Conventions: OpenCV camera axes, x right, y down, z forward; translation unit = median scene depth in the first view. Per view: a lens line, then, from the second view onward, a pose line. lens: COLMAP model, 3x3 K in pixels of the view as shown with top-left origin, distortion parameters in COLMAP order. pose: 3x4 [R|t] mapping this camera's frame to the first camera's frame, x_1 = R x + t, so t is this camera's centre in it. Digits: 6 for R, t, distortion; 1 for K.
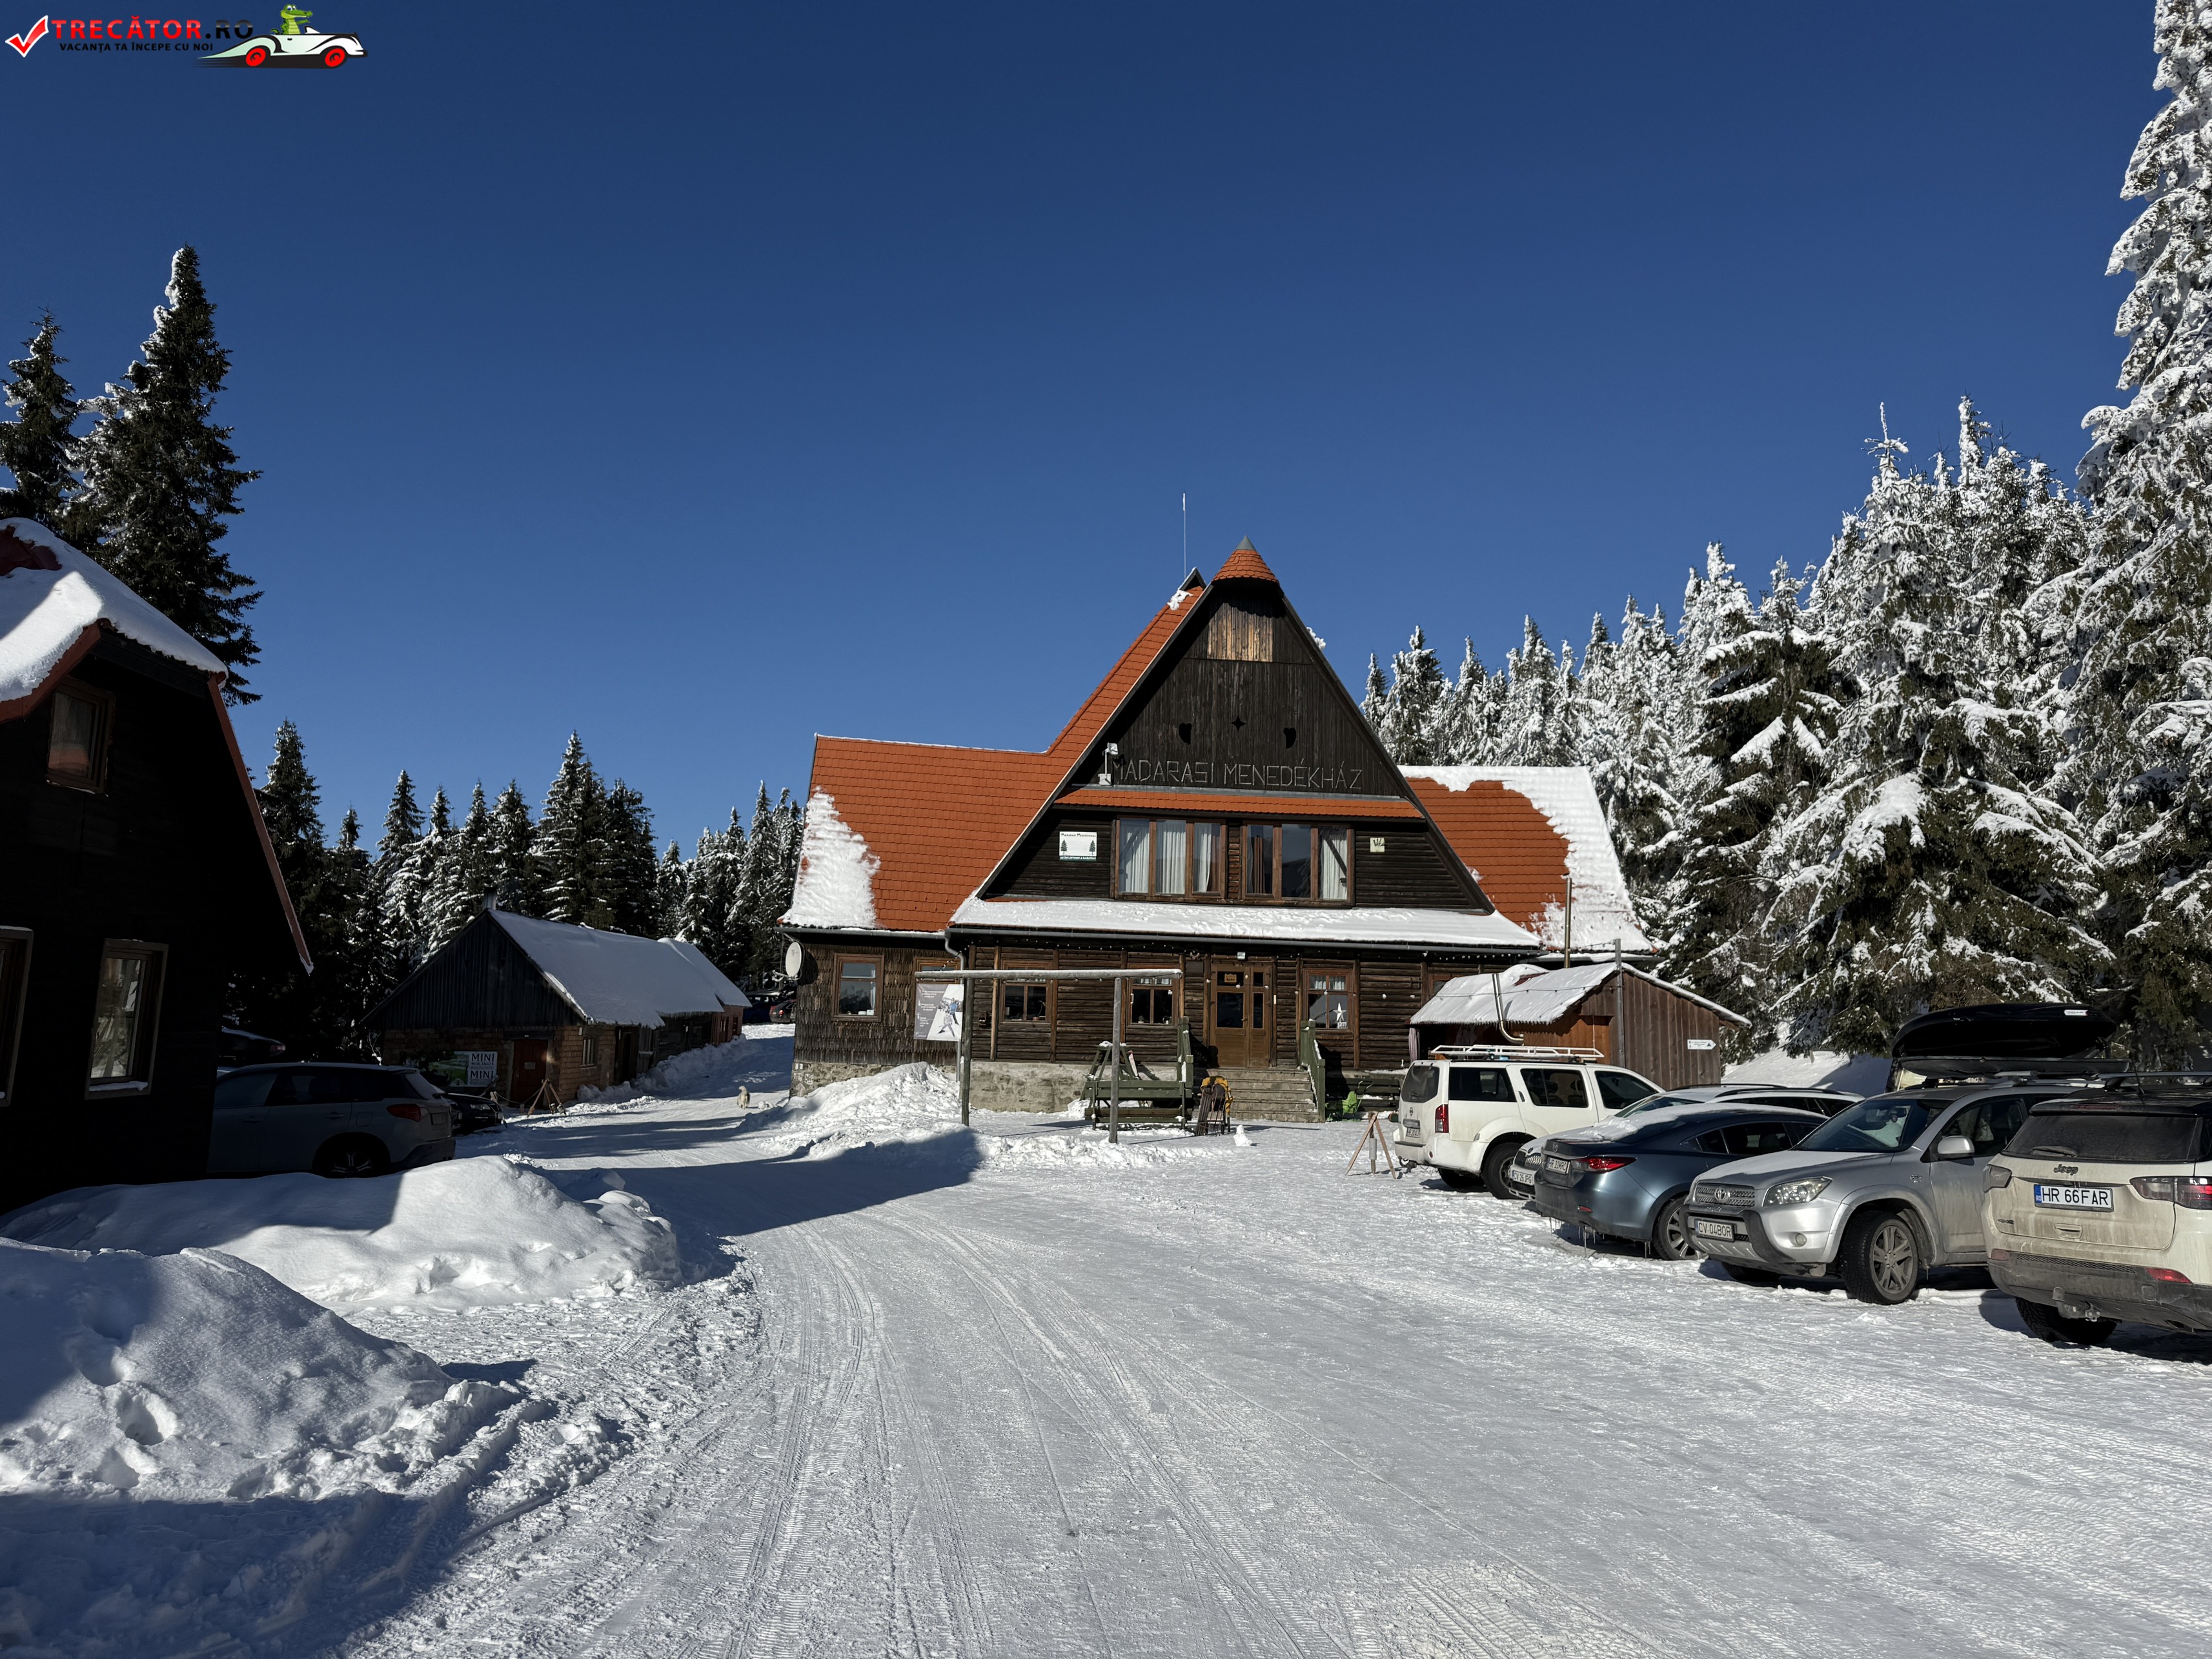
lens RADIAL K [[1870.6, 0, 1011.2], [0, 1870.6, 764.3], [0, 0, 1]] dist [0.081669, -0.257178]
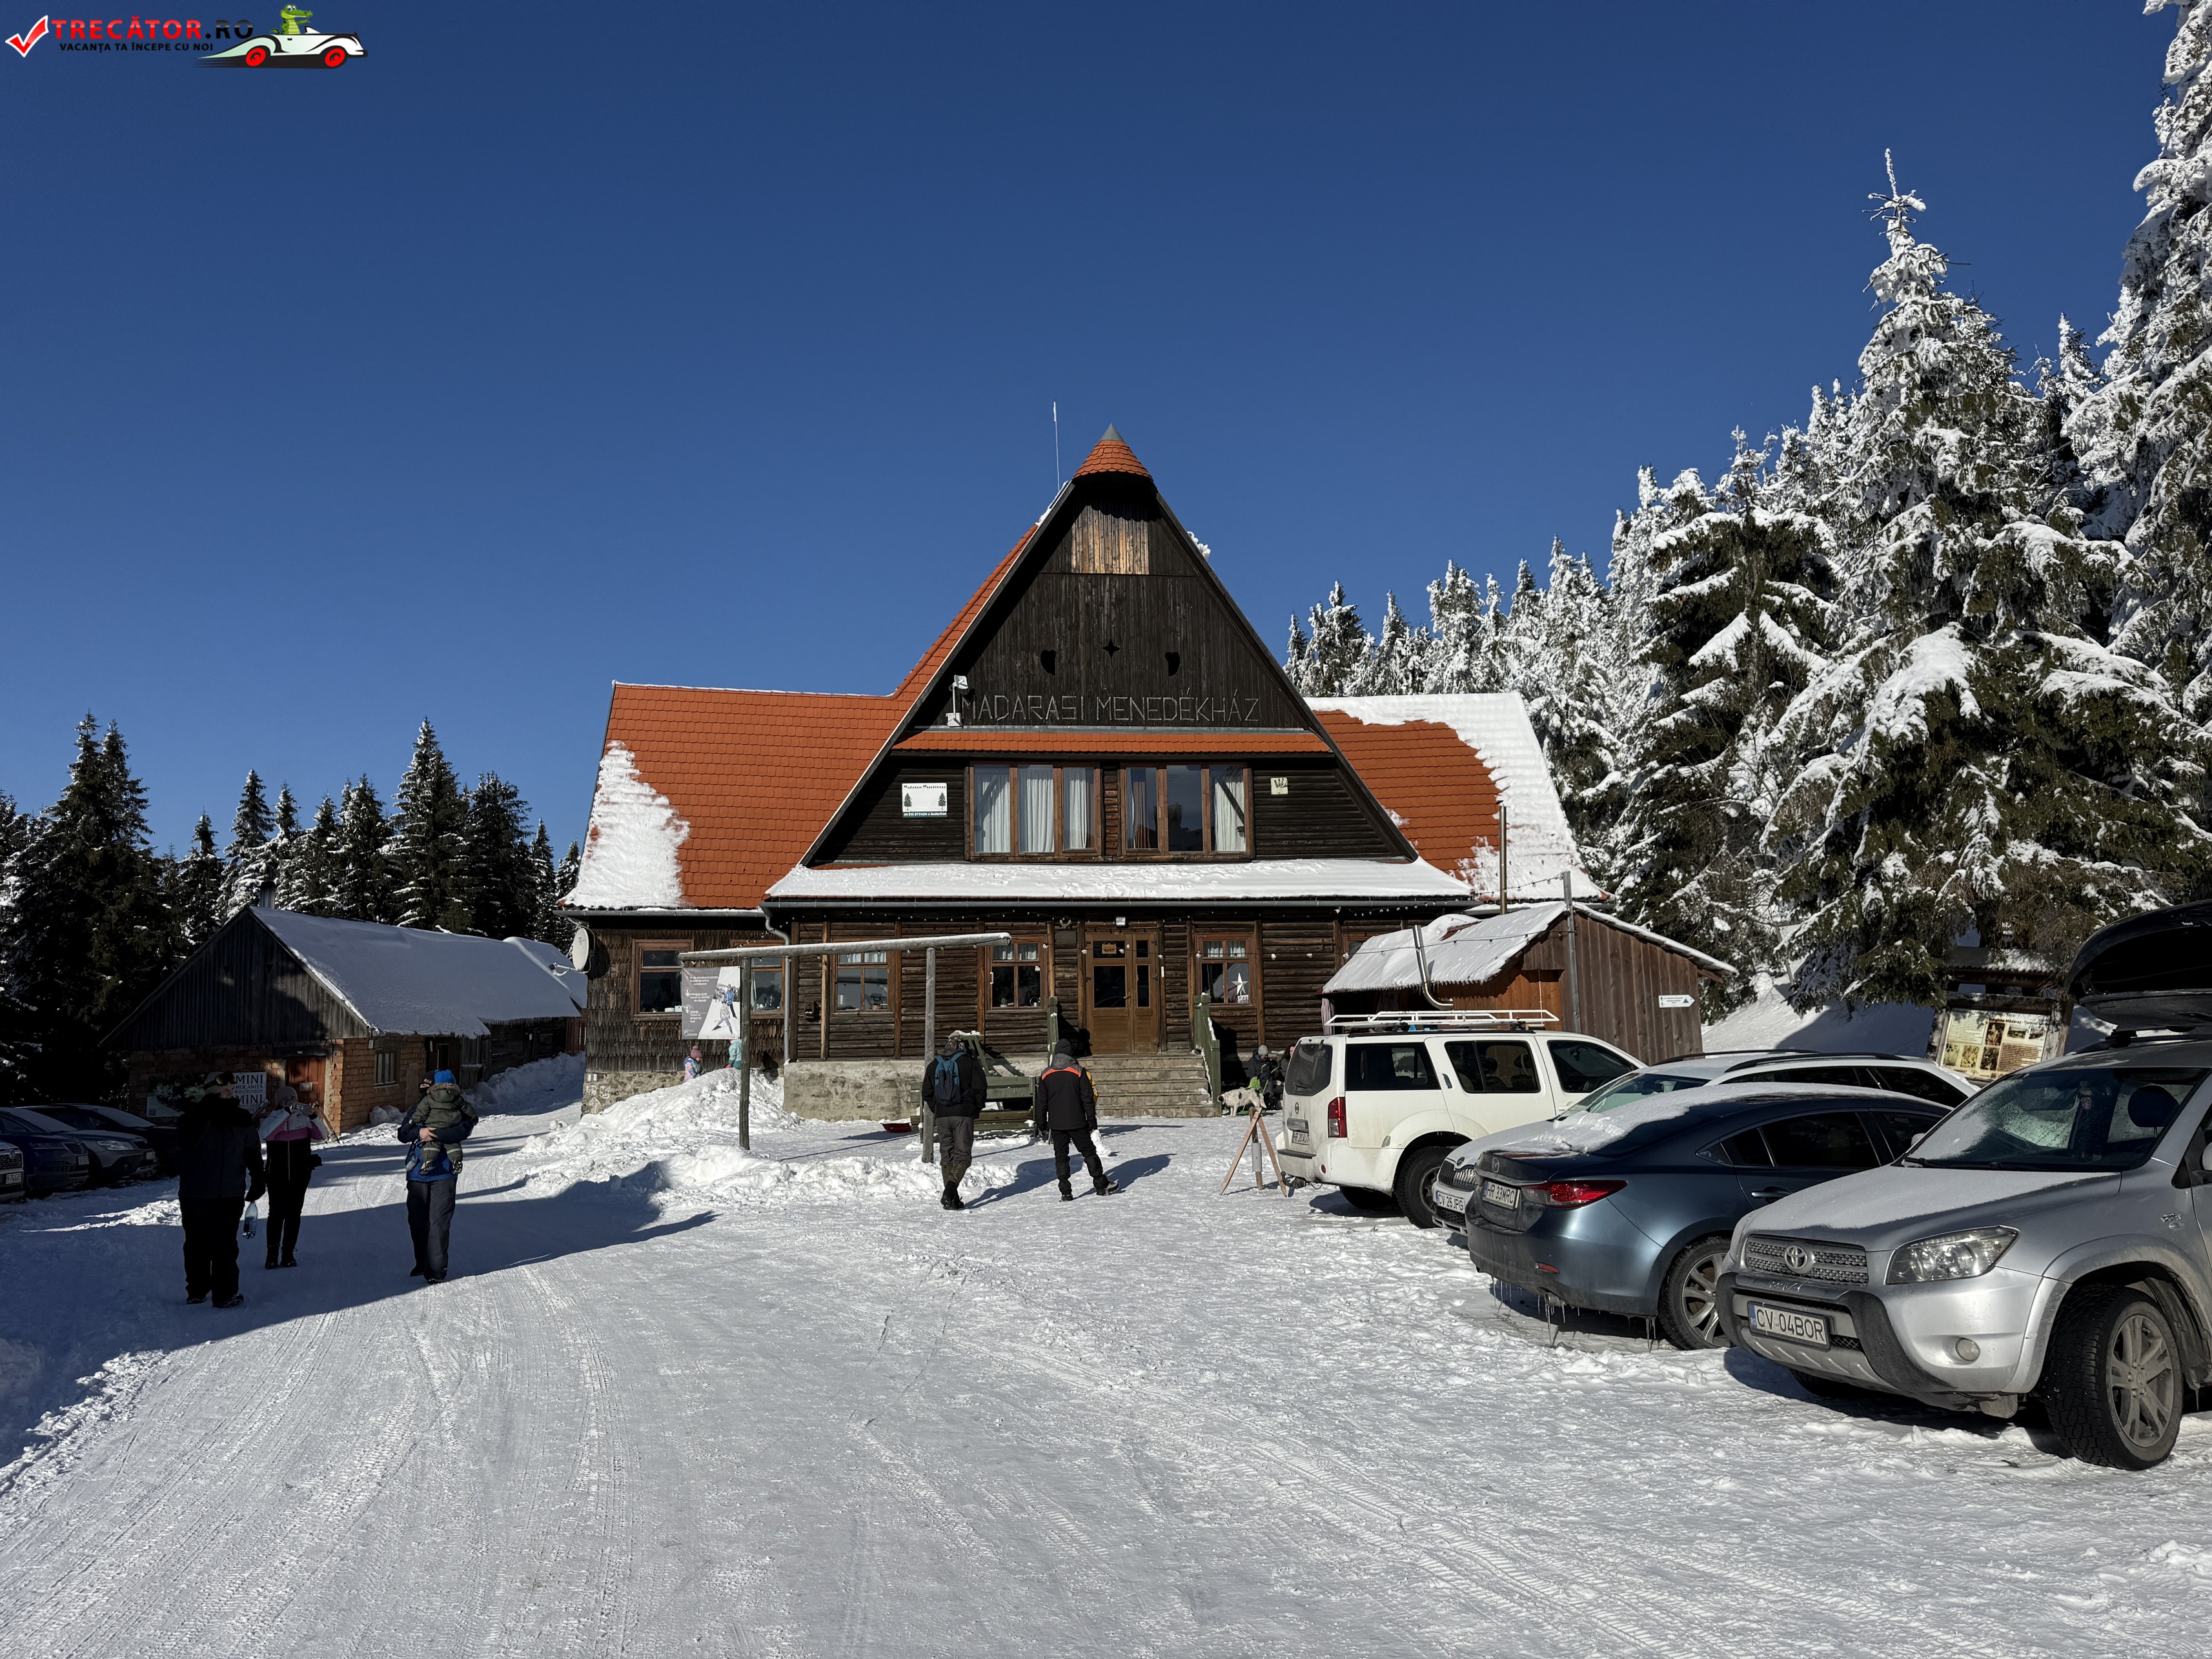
lens RADIAL K [[1538.4, 0, 1106.0], [0, 1538.4, 829.5], [0, 0, 1]] dist [0.043476, -0.117303]
pose [[0.998550, -0.037709, 0.038406, 0.092091], [0.037129, 0.999187, 0.015707, 0.050302], [-0.038967, -0.014258, 0.999139, 0.315707]]
